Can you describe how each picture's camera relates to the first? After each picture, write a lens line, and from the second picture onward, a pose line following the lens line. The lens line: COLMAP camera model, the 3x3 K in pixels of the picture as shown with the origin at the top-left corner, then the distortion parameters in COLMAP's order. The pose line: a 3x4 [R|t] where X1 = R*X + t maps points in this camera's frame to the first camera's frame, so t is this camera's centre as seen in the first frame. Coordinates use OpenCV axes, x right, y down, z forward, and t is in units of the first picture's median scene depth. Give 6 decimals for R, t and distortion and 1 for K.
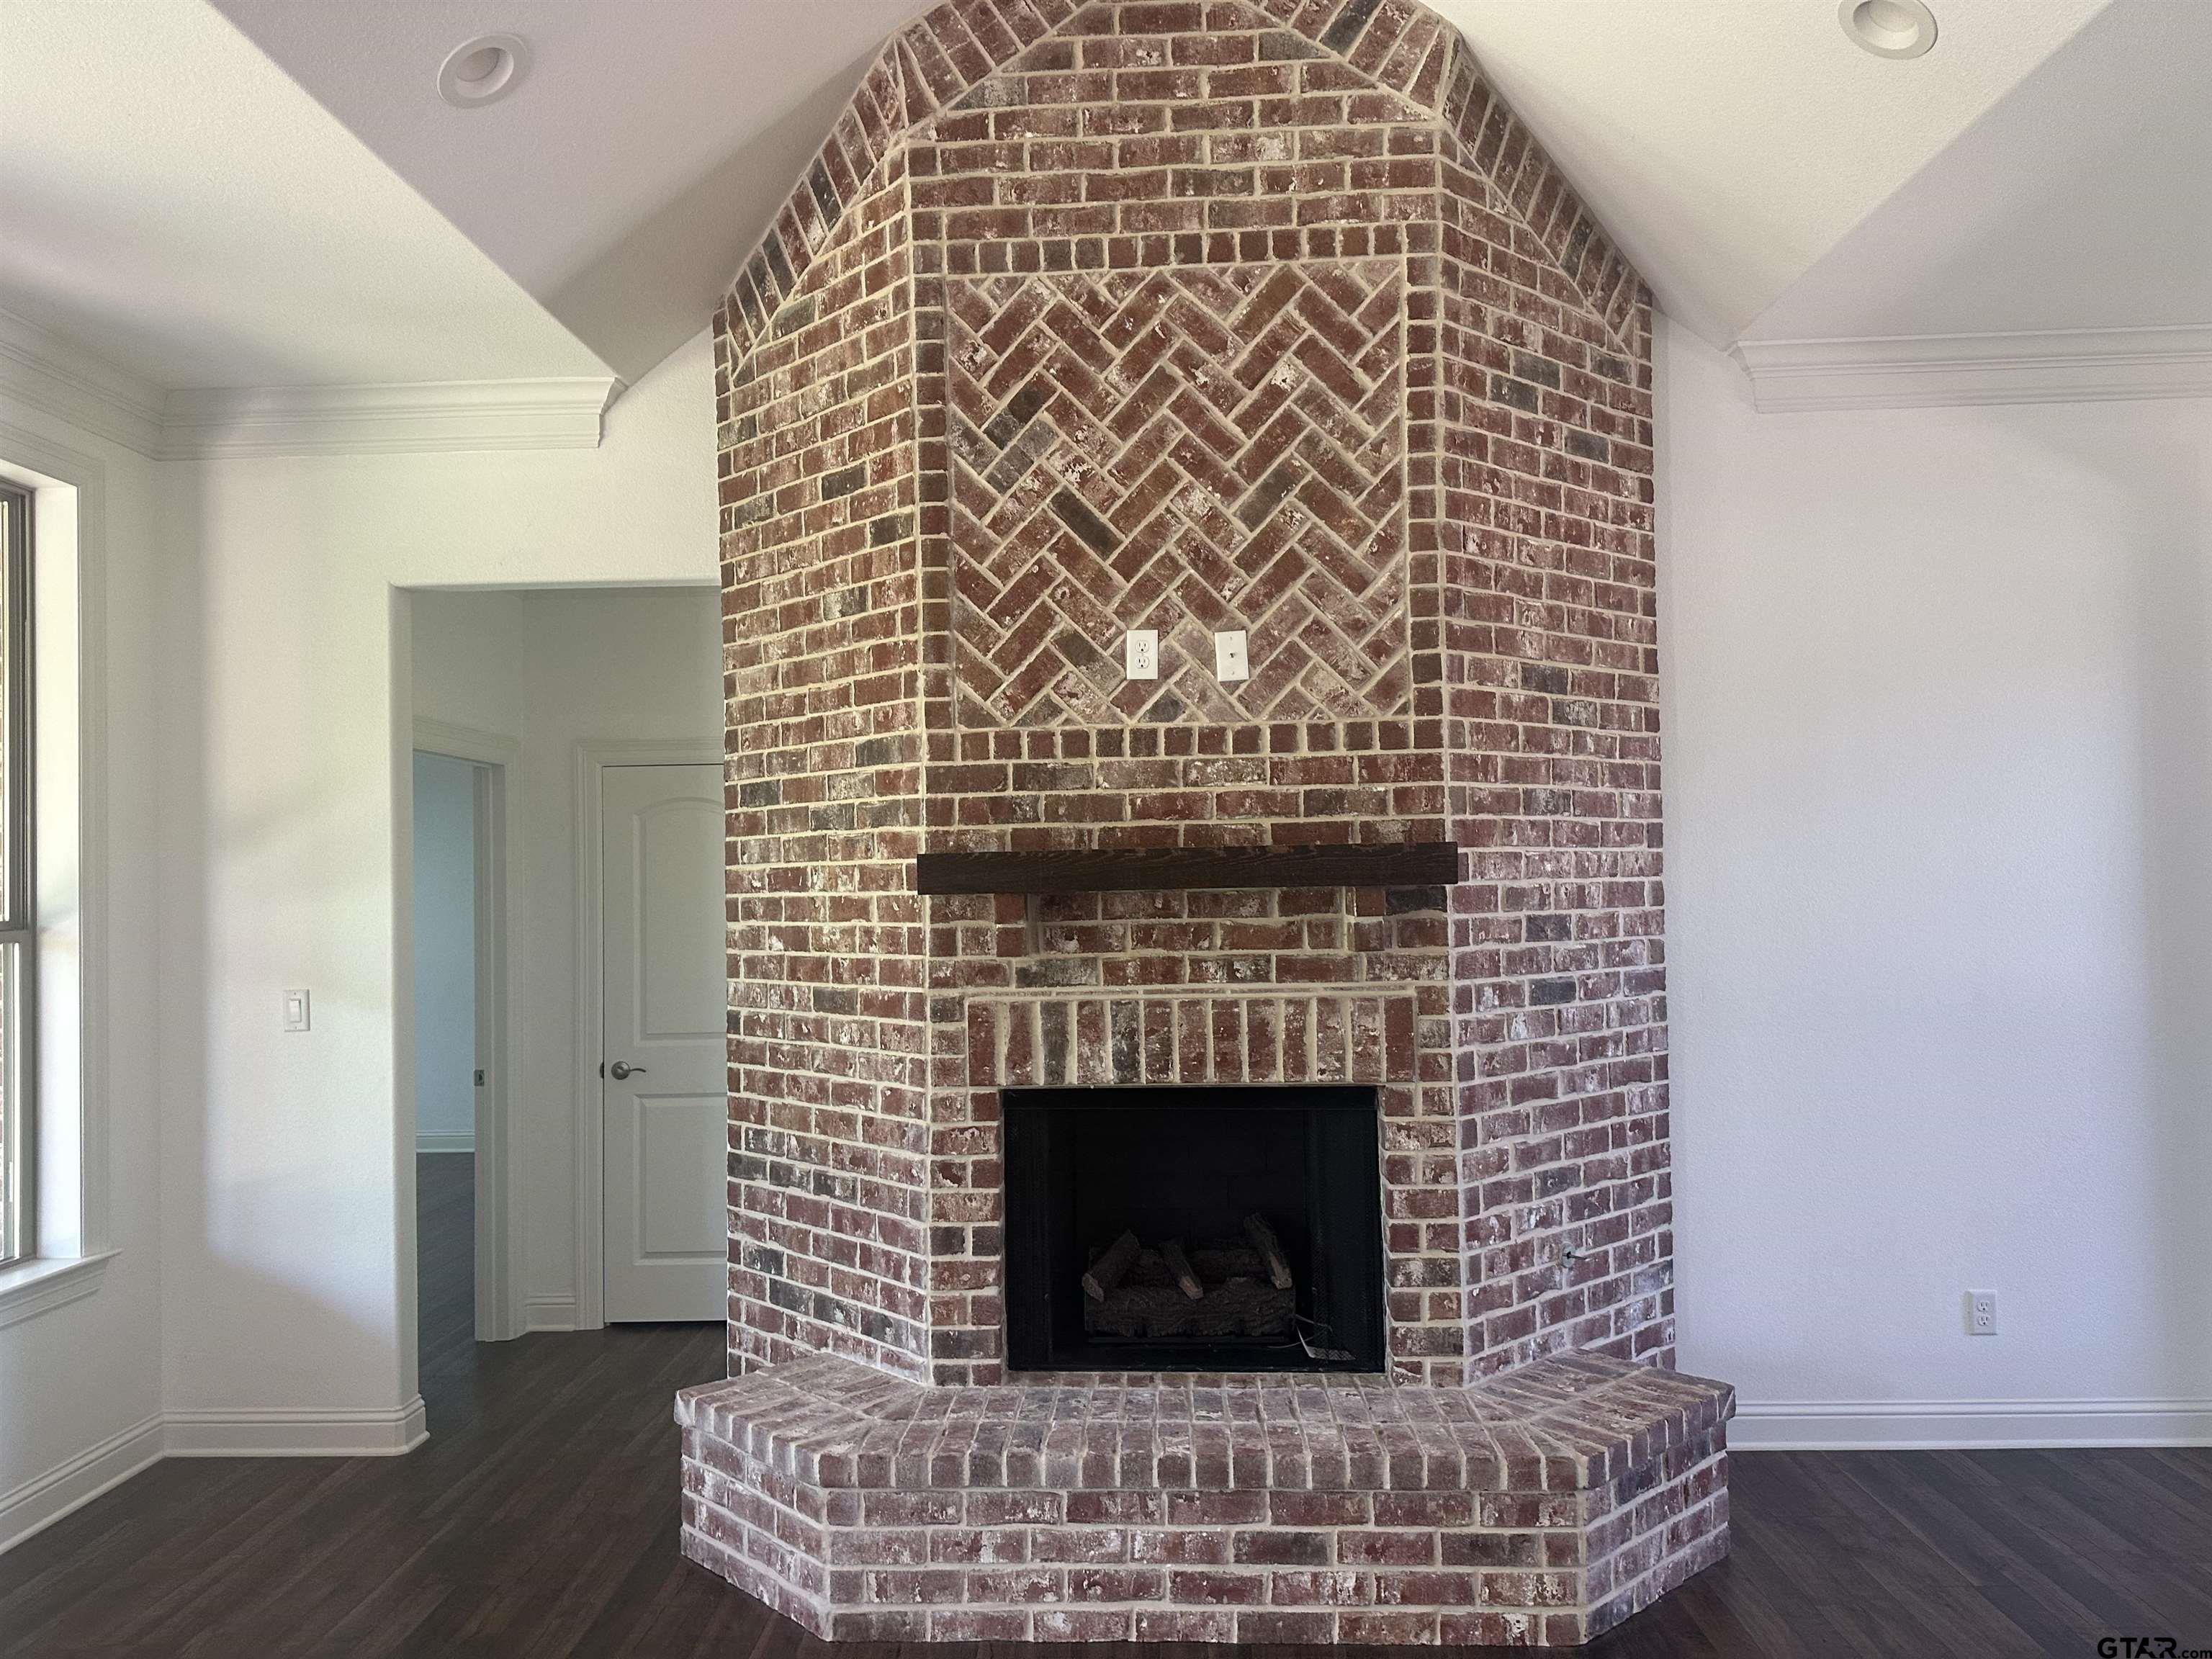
lens RADIAL K [[1531.7, 0, 1090.9], [0, 1531.7, 836.7], [0, 0, 1]] dist [0.194171, -0.396956]
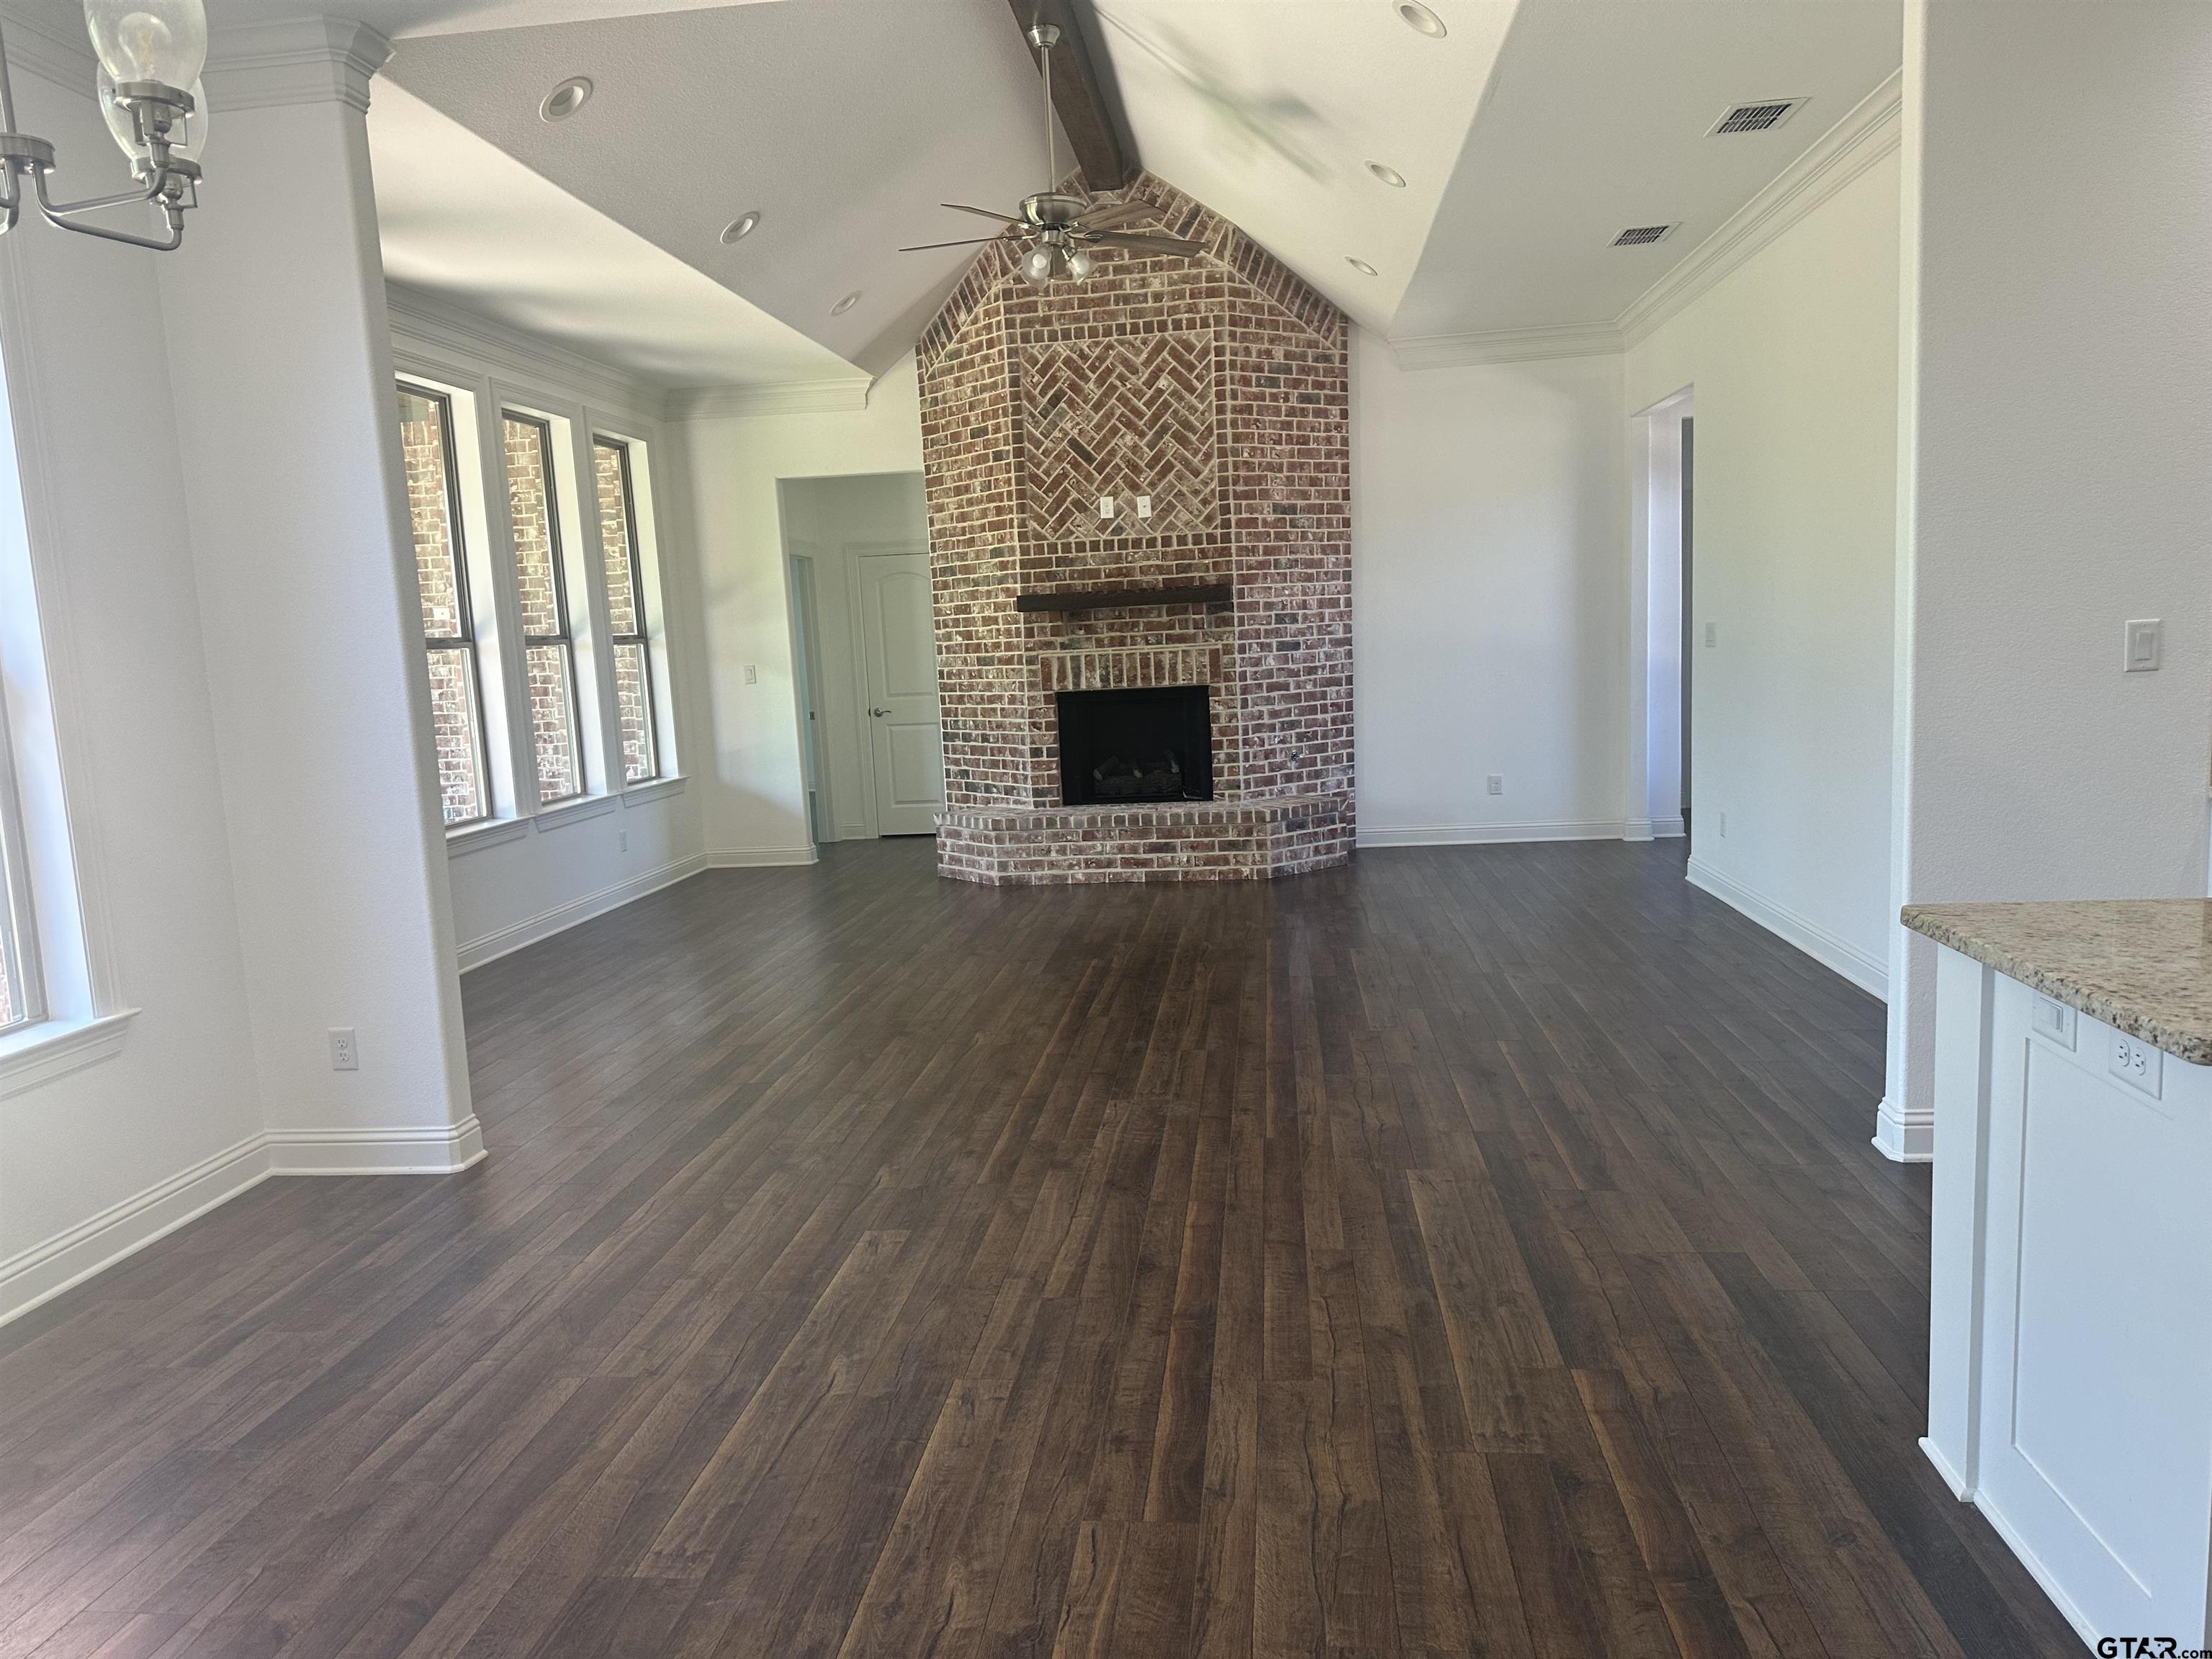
lens RADIAL K [[1531.7, 0, 1090.9], [0, 1531.7, 836.7], [0, 0, 1]] dist [0.194171, -0.396956]
pose [[0.996552, -0.020775, -0.080327, 0.188388], [0.033378, 0.986732, 0.158890, 0.004105], [0.075960, -0.161024, 0.984023, -1.426961]]
